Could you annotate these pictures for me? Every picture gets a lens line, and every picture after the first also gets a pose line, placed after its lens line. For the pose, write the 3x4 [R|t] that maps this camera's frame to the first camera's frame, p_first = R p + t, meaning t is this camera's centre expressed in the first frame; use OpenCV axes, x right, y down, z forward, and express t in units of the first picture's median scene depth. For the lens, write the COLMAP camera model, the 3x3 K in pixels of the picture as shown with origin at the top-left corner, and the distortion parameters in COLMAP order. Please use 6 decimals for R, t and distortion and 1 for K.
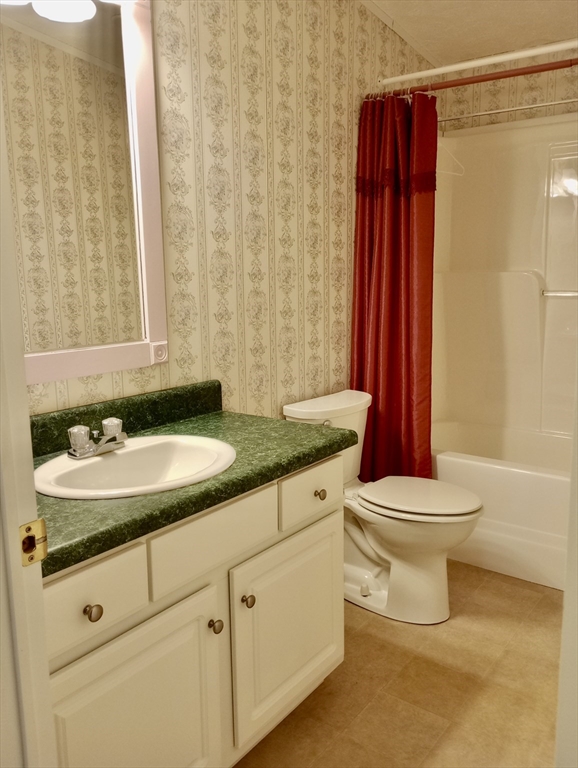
lens RADIAL K [[654.7, 0, 289.0], [0, 654.7, 384.0], [0, 0, 1]] dist [0.044913, -0.013435]
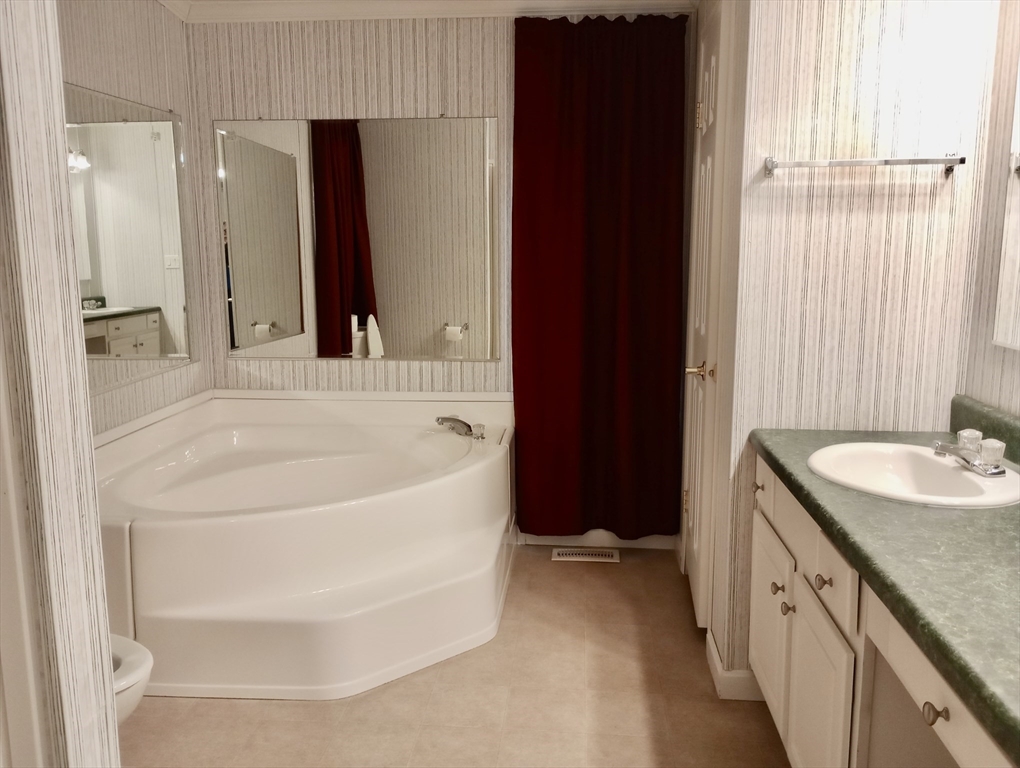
lens RADIAL K [[869.5, 0, 510.0], [0, 869.5, 384.0], [0, 0, 1]] dist [0.044913, -0.013435]
pose [[-0.851711, 0.094129, -0.515489, 0.566755], [-0.088308, 0.943882, 0.318259, -0.229684], [0.516518, 0.316587, -0.795602, 1.315553]]
